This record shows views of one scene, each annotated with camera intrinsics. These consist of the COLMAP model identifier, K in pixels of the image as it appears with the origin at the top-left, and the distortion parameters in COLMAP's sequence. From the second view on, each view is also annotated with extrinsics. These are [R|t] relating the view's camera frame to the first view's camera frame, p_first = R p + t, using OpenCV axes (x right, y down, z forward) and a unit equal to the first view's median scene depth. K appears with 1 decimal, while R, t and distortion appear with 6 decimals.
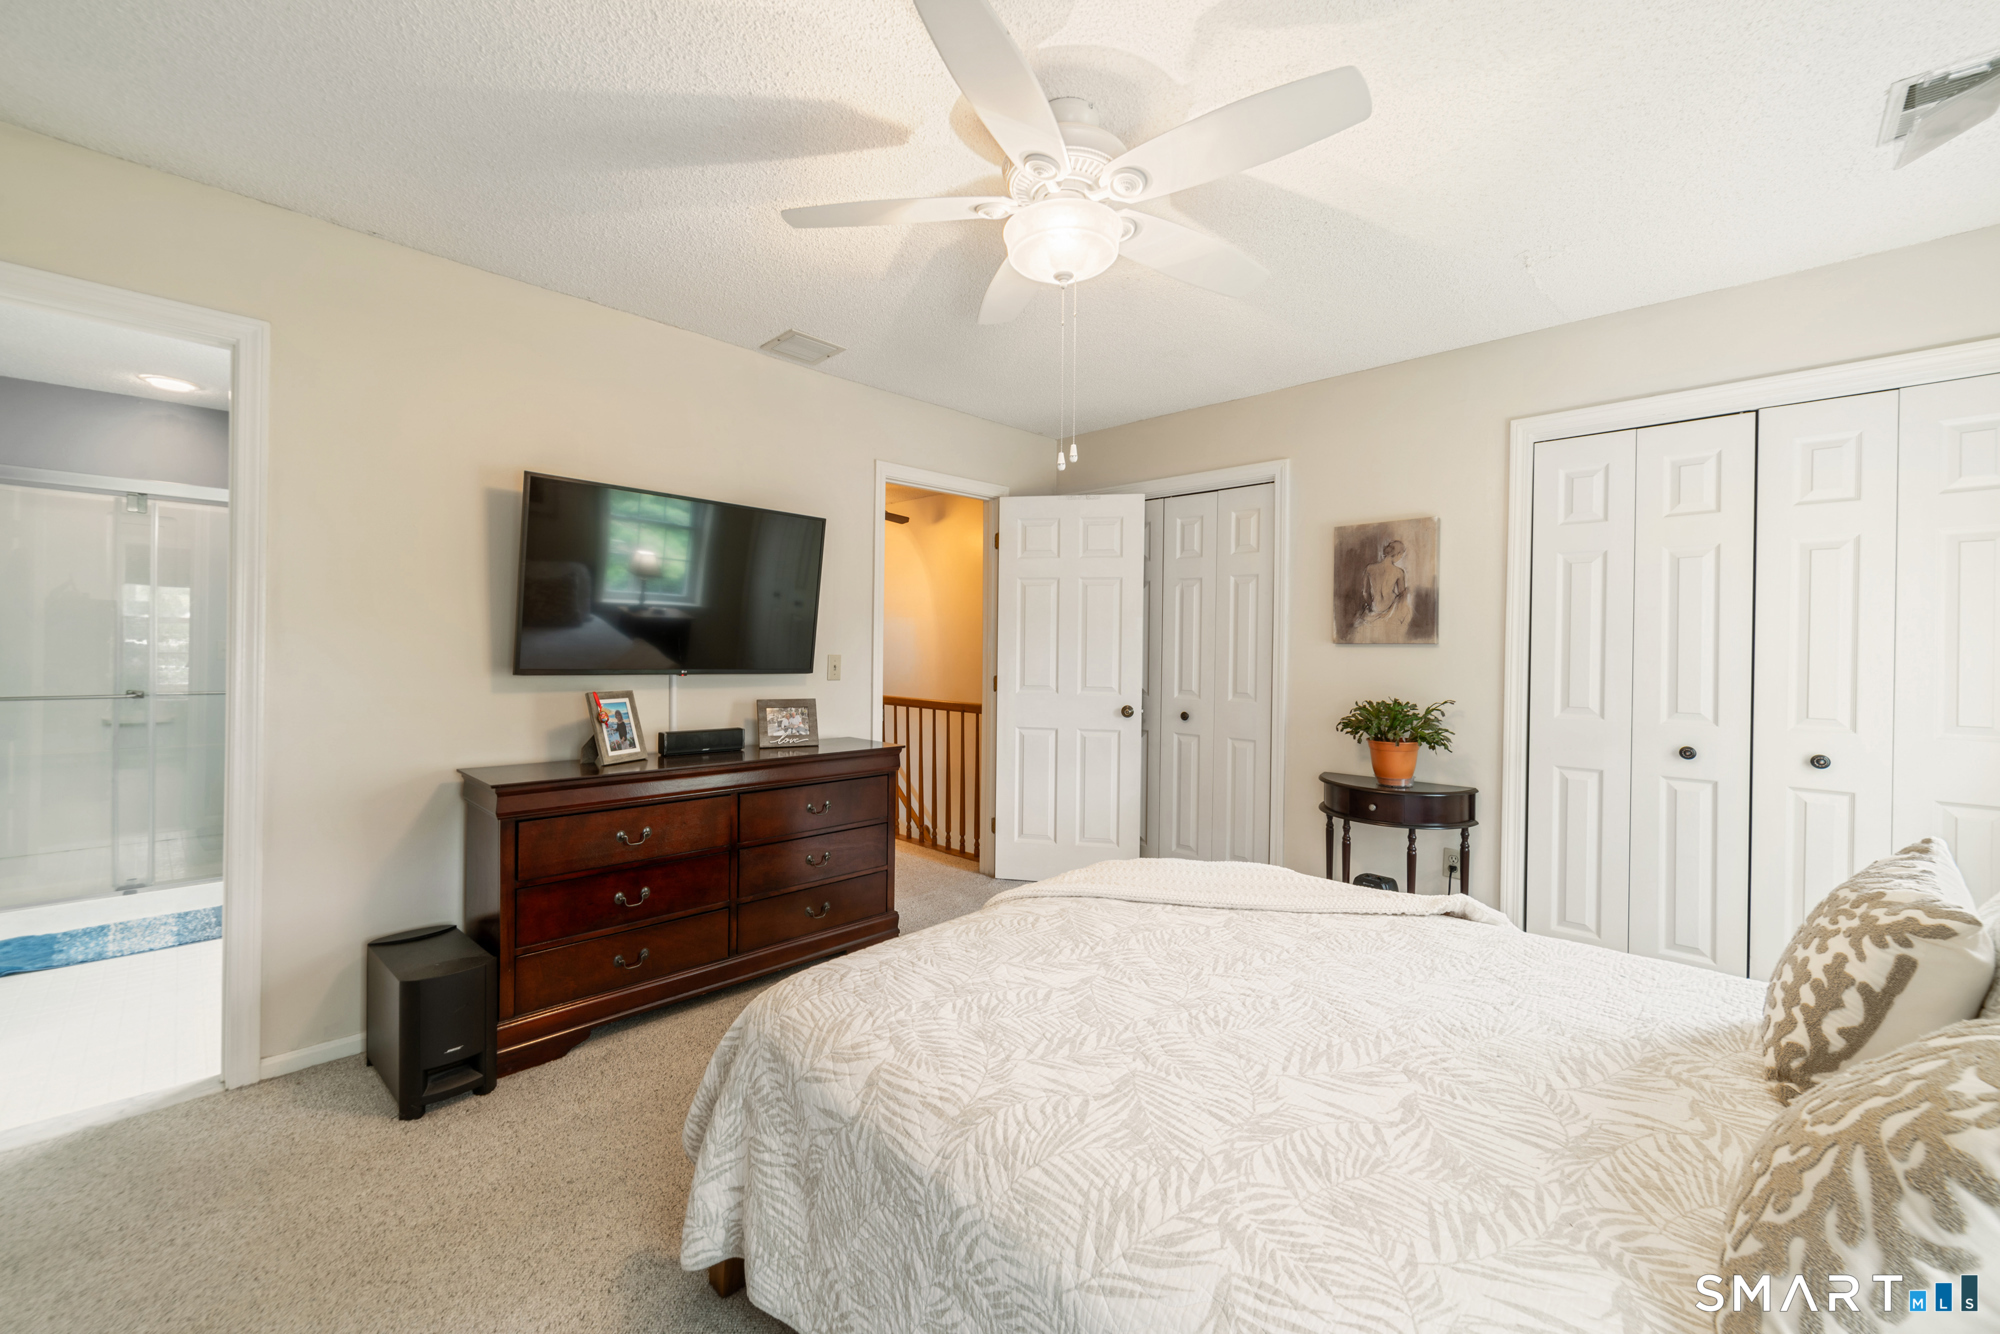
lens RADIAL K [[793.7, 0, 1013.7], [0, 793.7, 652.9], [0, 0, 1]] dist [-0.005821, 0.002315]
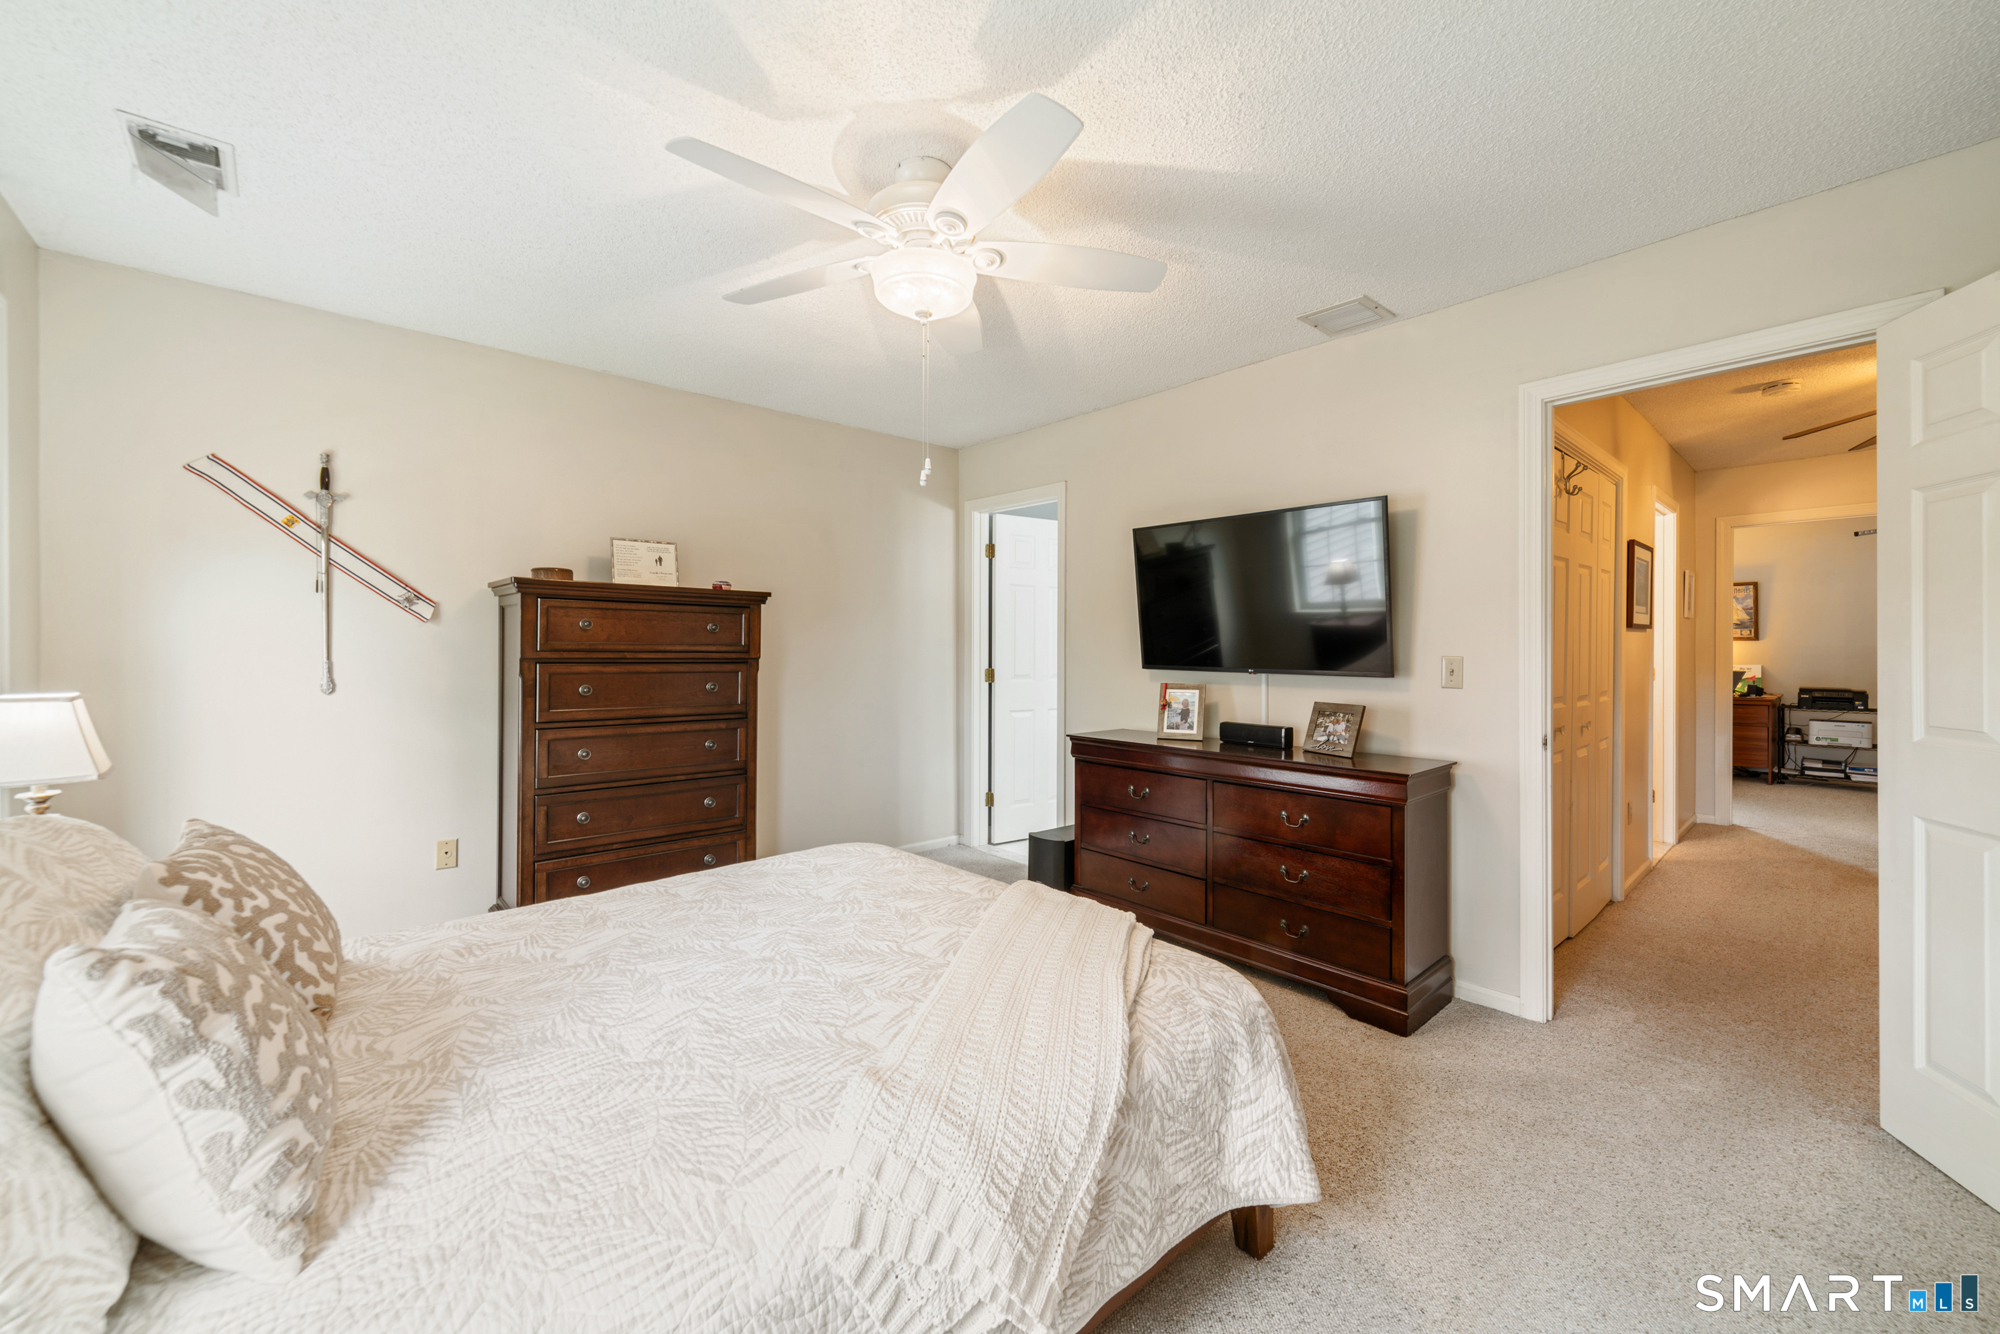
lens RADIAL K [[793.7, 0, 998.0], [0, 793.7, 654.6], [0, 0, 1]] dist [-0.005821, 0.002315]
pose [[-0.076420, -0.002324, -0.997073, 0.792682], [-0.008964, 0.999958, -0.001643, 0.007389], [0.997035, 0.008813, -0.076438, 0.805750]]
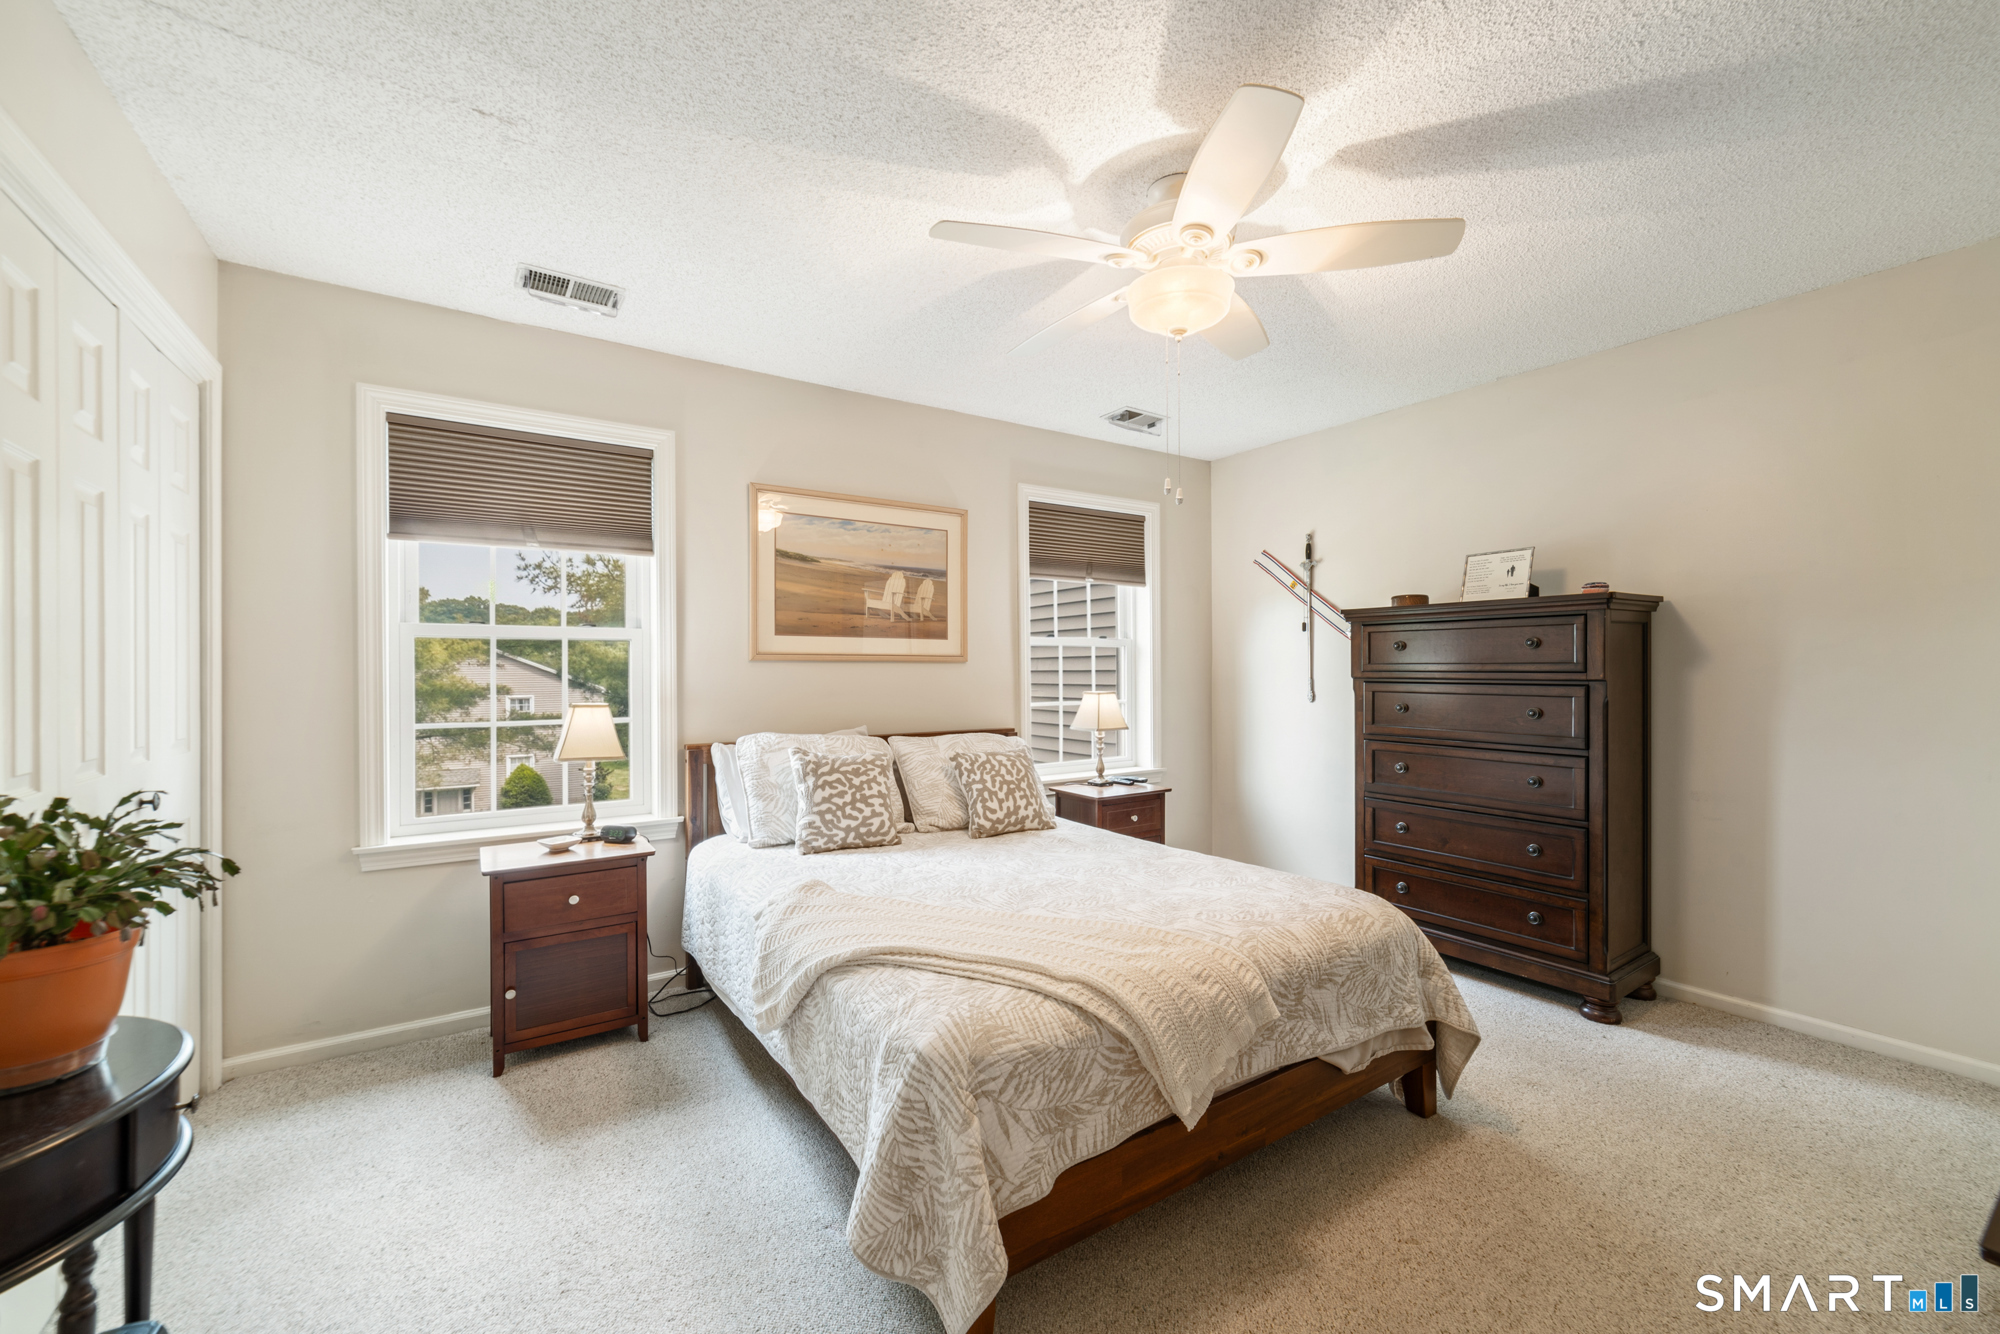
lens RADIAL K [[793.7, 0, 989.3], [0, 793.7, 671.3], [0, 0, 1]] dist [-0.005821, 0.002315]
pose [[-0.972259, -0.004858, 0.233855, 0.038009], [-0.003305, 0.999970, 0.007029, -0.000560], [-0.233882, 0.006061, -0.972246, 1.453086]]
